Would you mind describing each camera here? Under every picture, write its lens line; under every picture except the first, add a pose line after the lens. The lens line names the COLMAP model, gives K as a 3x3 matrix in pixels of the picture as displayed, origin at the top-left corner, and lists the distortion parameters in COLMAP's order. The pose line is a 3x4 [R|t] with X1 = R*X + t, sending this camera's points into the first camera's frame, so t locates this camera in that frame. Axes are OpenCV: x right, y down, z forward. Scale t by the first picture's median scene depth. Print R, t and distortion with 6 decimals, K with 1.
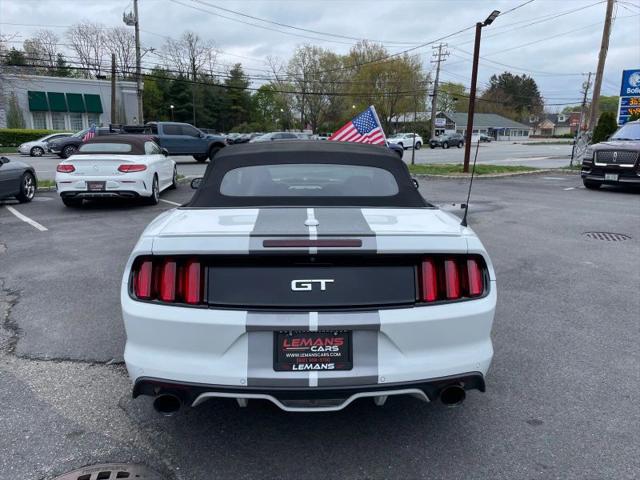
lens RADIAL K [[482.3, 0, 320.0], [0, 482.3, 240.0], [0, 0, 1]] dist [0.068872, -0.109004]
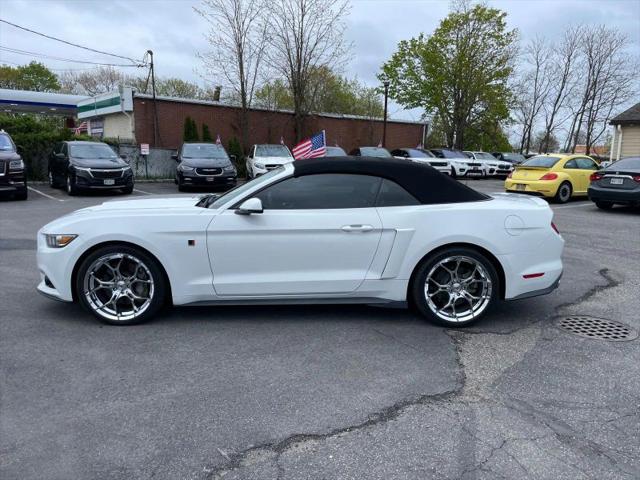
lens RADIAL K [[461.9, 0, 327.8], [0, 461.9, 236.9], [0, 0, 1]] dist [0.070671, -0.089972]
pose [[0.029302, -0.174781, 0.984171, -1.196471], [0.186407, 0.968277, 0.166408, -0.197214], [-0.982035, 0.178581, 0.060953, 0.936097]]
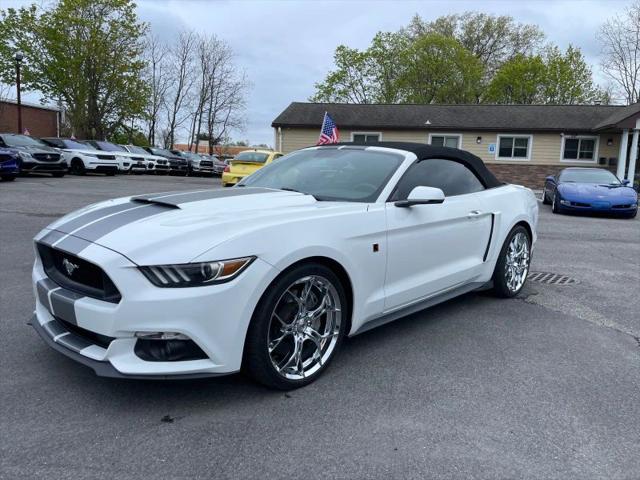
lens RADIAL K [[466.9, 0, 310.6], [0, 466.9, 241.6], [0, 0, 1]] dist [0.069114, -0.094986]
pose [[-0.669251, -0.152116, 0.727299, -0.737073], [0.110945, 0.947390, 0.300238, -0.314931], [-0.734707, 0.281624, -0.617165, 1.773075]]
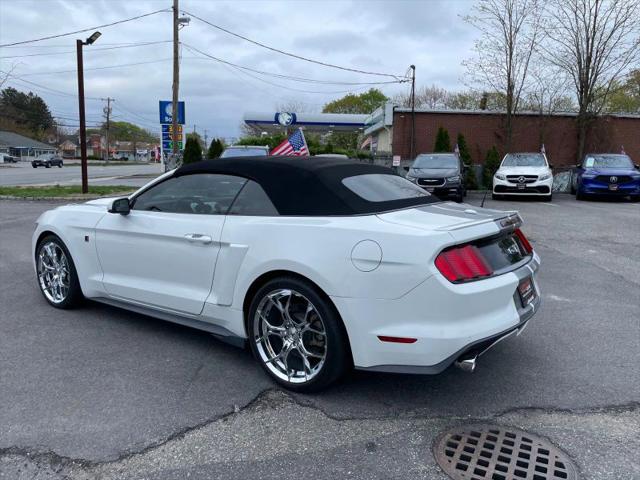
lens RADIAL K [[470.7, 0, 335.9], [0, 470.7, 240.0], [0, 0, 1]] dist [0.045670, -0.056274]
pose [[0.609935, -0.121598, 0.783066, -0.743624], [0.151515, 0.987822, 0.035377, -0.035835], [-0.777832, 0.097069, 0.620931, 0.252356]]
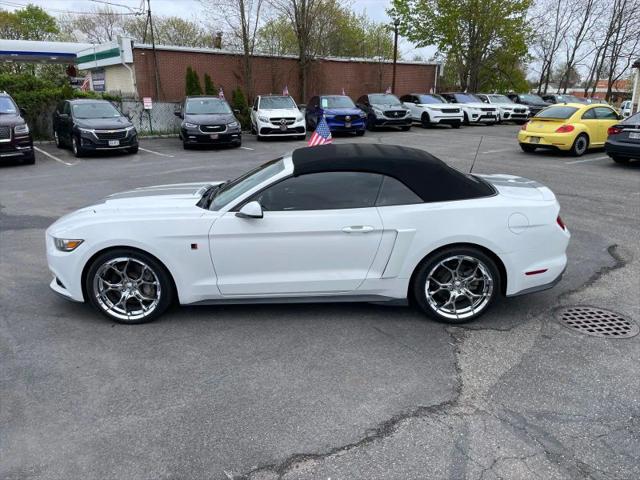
lens RADIAL K [[463.7, 0, 320.0], [0, 463.7, 240.0], [0, 0, 1]] dist [0.067383, -0.087323]
pose [[0.061146, -0.296684, 0.953016, -1.174266], [0.207182, 0.937780, 0.278648, -0.305474], [-0.976390, 0.180409, 0.118809, 0.898289]]
